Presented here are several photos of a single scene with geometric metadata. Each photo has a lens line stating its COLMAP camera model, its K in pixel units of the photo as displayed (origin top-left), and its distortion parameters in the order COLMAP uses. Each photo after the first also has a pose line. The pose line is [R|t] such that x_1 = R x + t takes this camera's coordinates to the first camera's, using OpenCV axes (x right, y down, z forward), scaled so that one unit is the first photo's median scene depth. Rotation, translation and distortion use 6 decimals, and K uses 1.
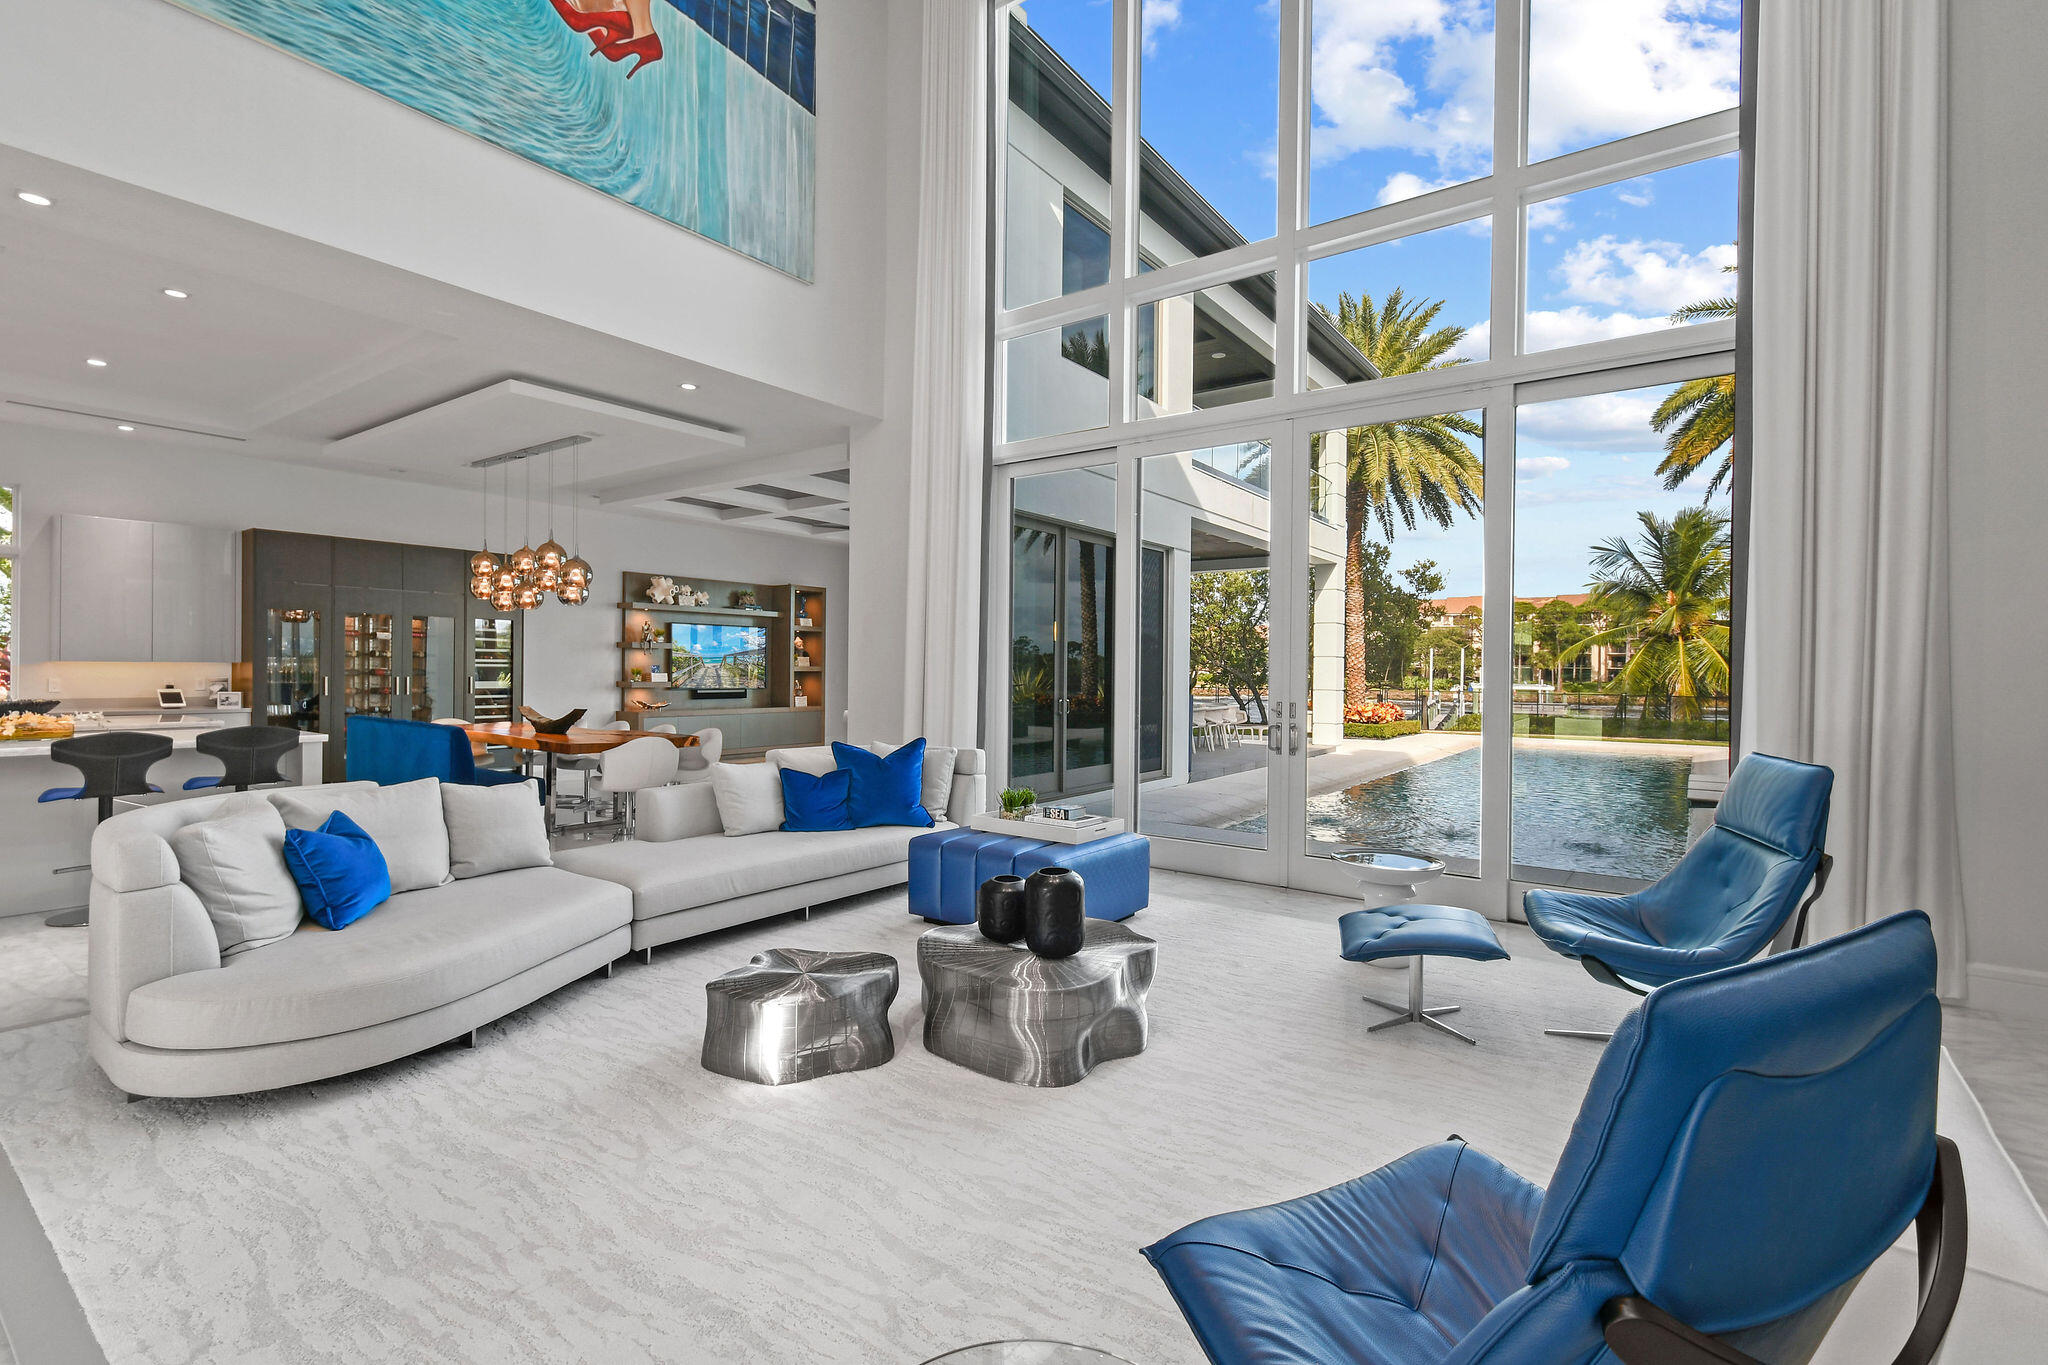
lens RADIAL K [[907.4, 0, 1025.0], [0, 907.4, 676.2], [0, 0, 1]] dist [-0.000492, 0.000211]
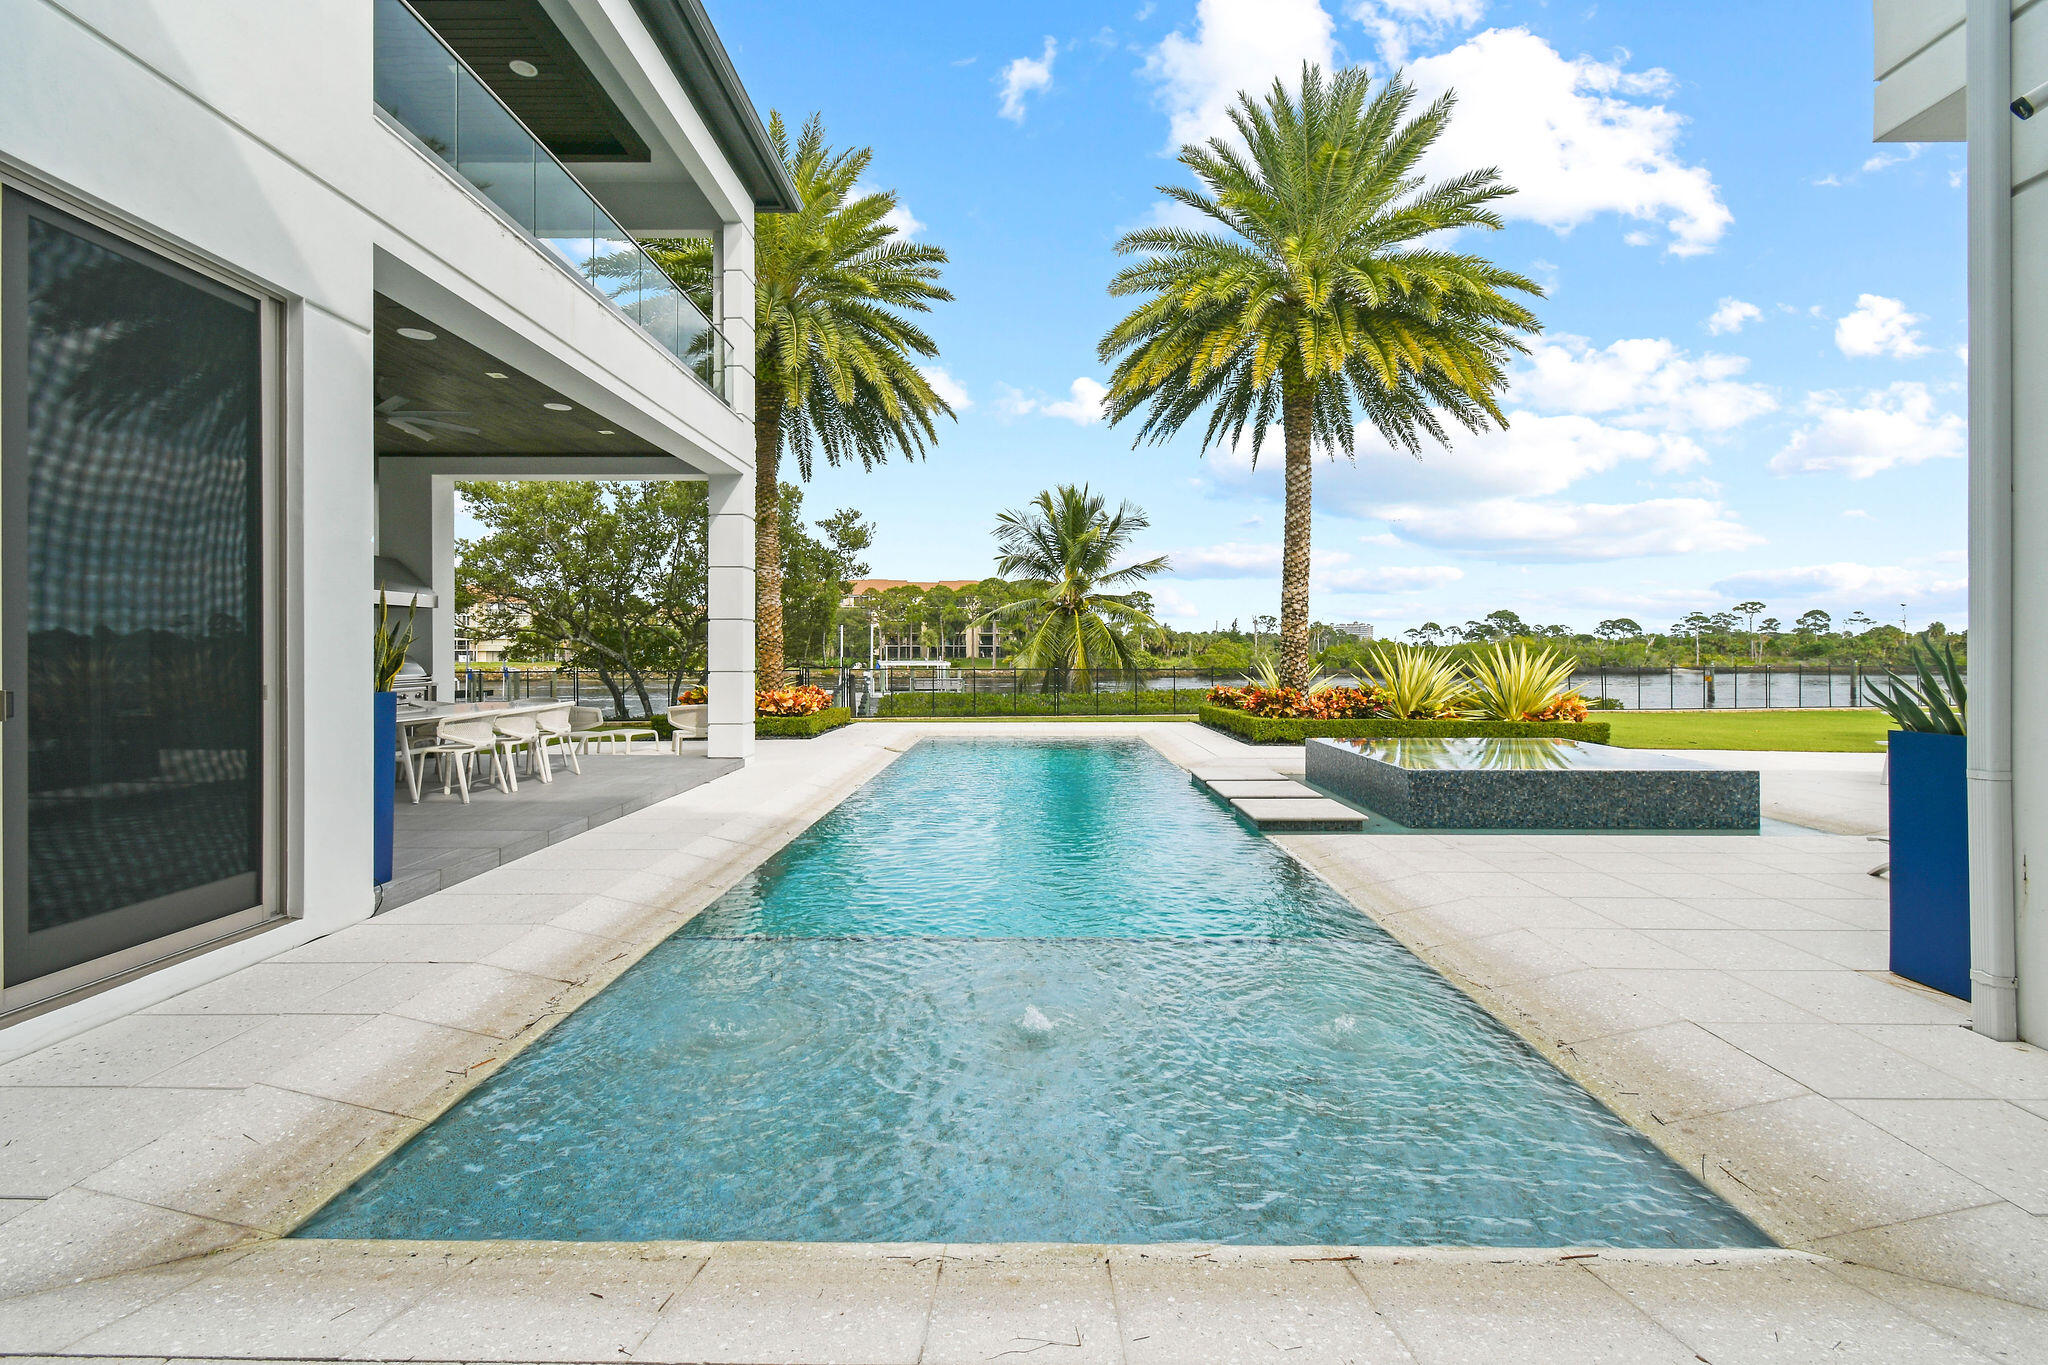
lens RADIAL K [[915.6, 0, 1021.4], [0, 915.6, 652.0], [0, 0, 1]] dist [0.000902, 0.000073]
pose [[0.812017, -0.010862, 0.583533, 0.085846], [0.013660, 0.999907, -0.000396, 0.003164], [-0.583474, 0.008292, 0.812089, 0.245741]]
